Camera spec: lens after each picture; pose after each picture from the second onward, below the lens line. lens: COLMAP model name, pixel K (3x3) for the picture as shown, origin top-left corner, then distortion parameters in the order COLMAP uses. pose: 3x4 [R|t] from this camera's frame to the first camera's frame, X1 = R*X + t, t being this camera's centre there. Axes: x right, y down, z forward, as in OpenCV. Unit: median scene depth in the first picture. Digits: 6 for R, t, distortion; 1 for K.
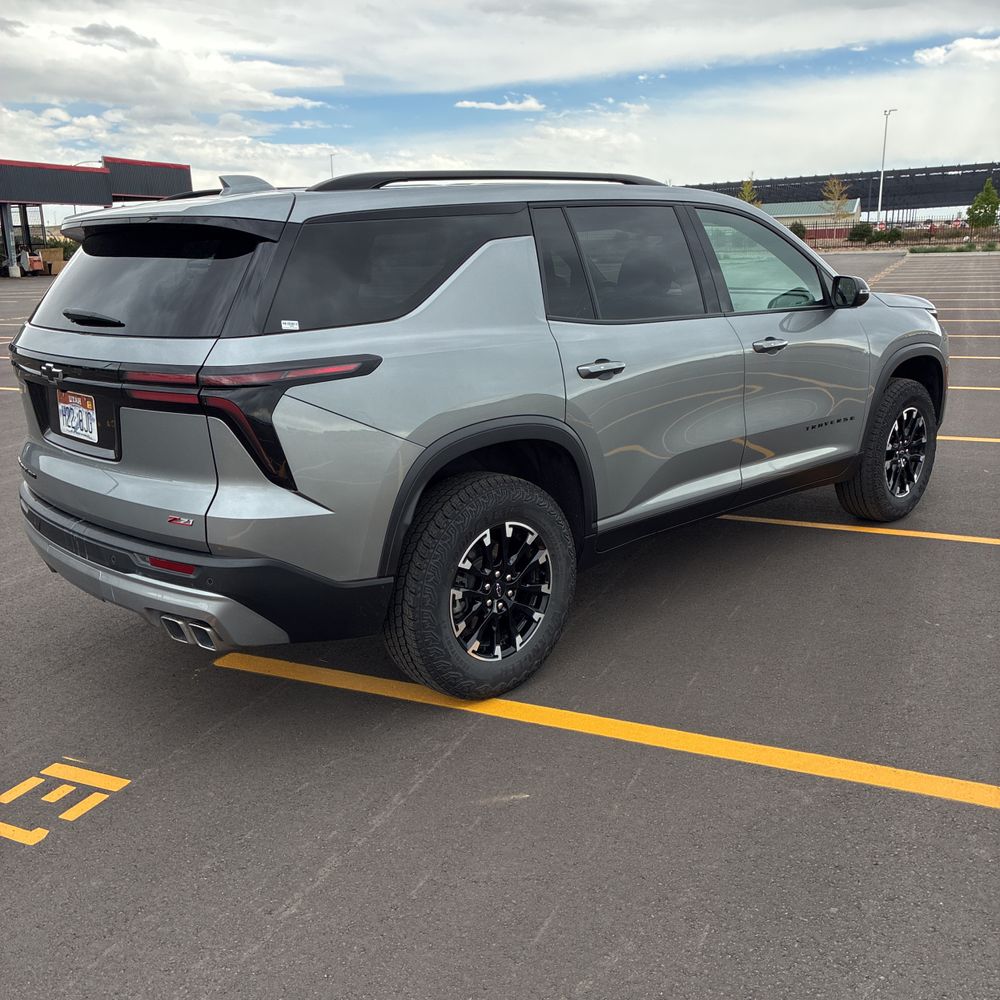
lens RADIAL K [[1014.3, 0, 500.0], [0, 1014.3, 500.0], [0, 0, 1]] dist [0.022912, -0.011662]
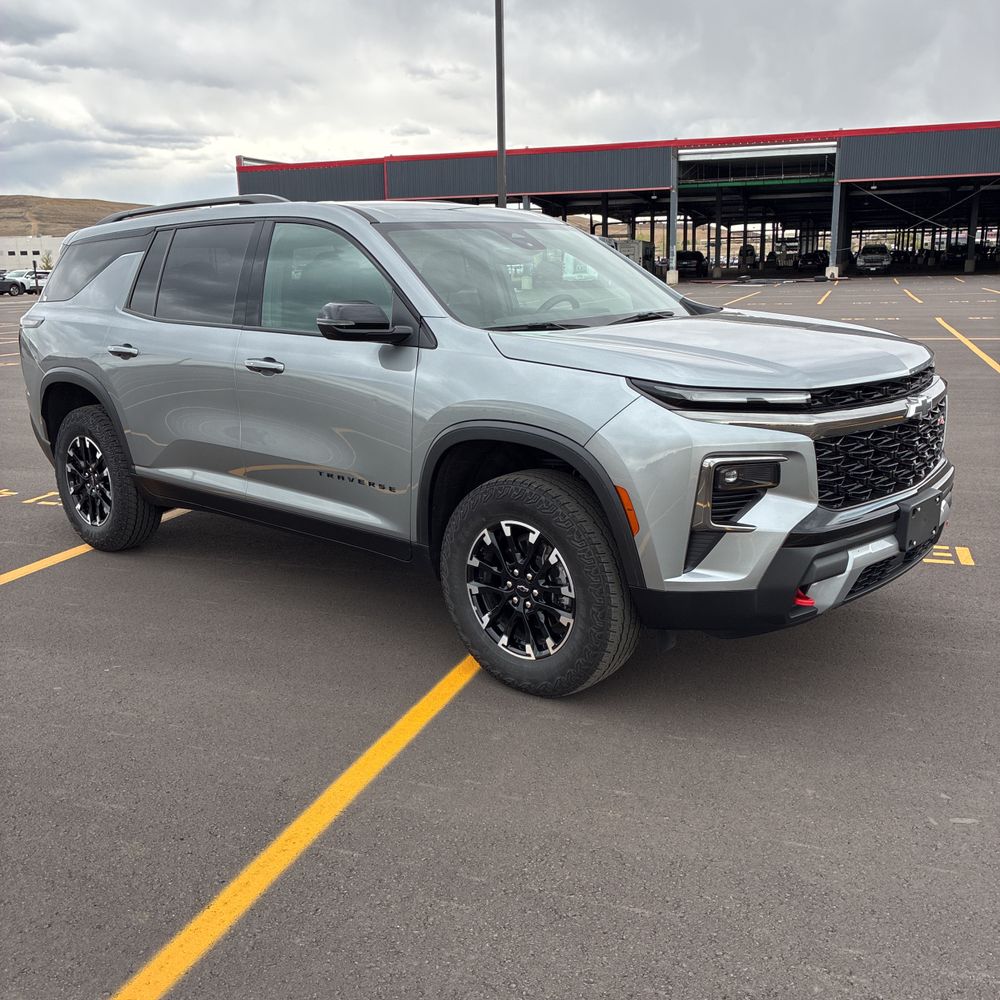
lens RADIAL K [[1013.8, 0, 505.5], [0, 1013.8, 496.8], [0, 0, 1]] dist [0.019648, -0.004318]
pose [[0.087706, 0.251222, -0.963948, 1.508589], [-0.224591, 0.947748, 0.226566, -0.369375], [0.970498, 0.196623, 0.139545, 1.355953]]
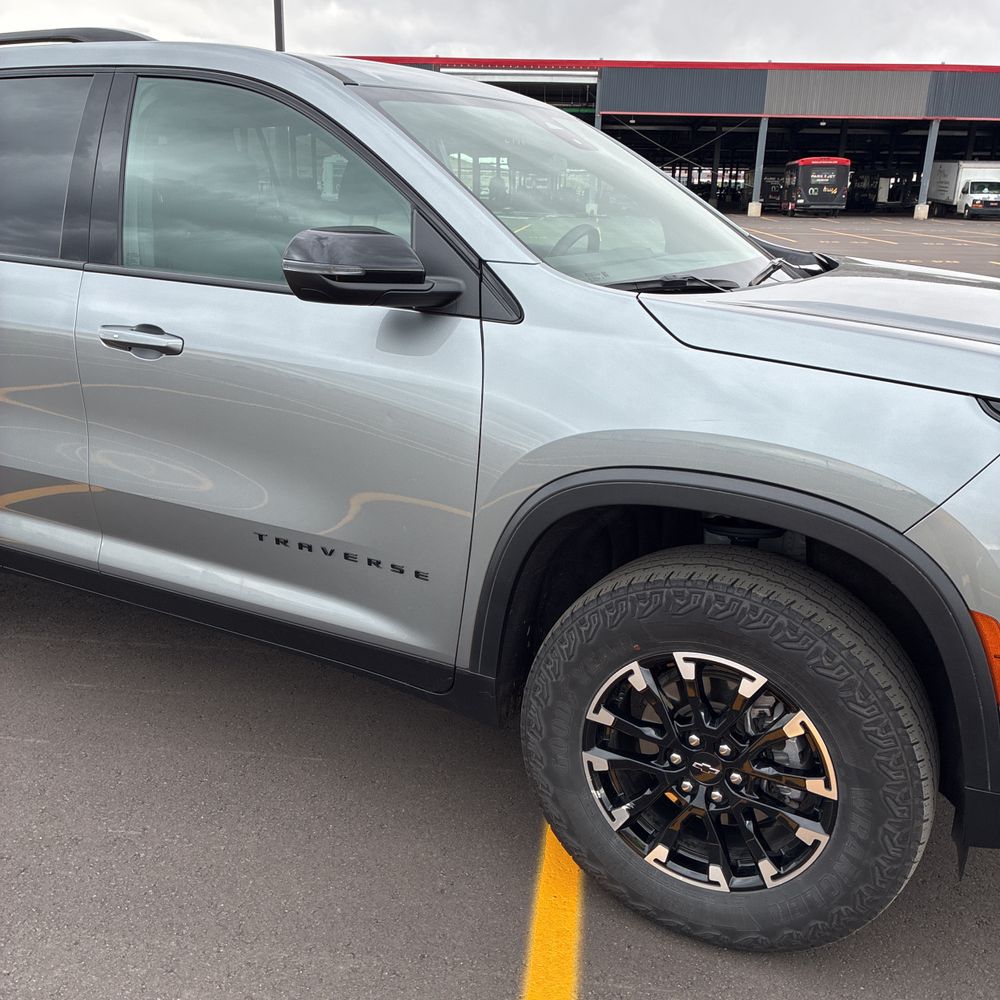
lens RADIAL K [[1014.3, 0, 500.0], [0, 1014.3, 500.0], [0, 0, 1]] dist [0.022912, -0.011662]
pose [[0.319816, 0.313066, -0.894263, 1.000785], [-0.259829, 0.936630, 0.234975, -0.300860], [0.911157, 0.157206, 0.380893, 1.199575]]
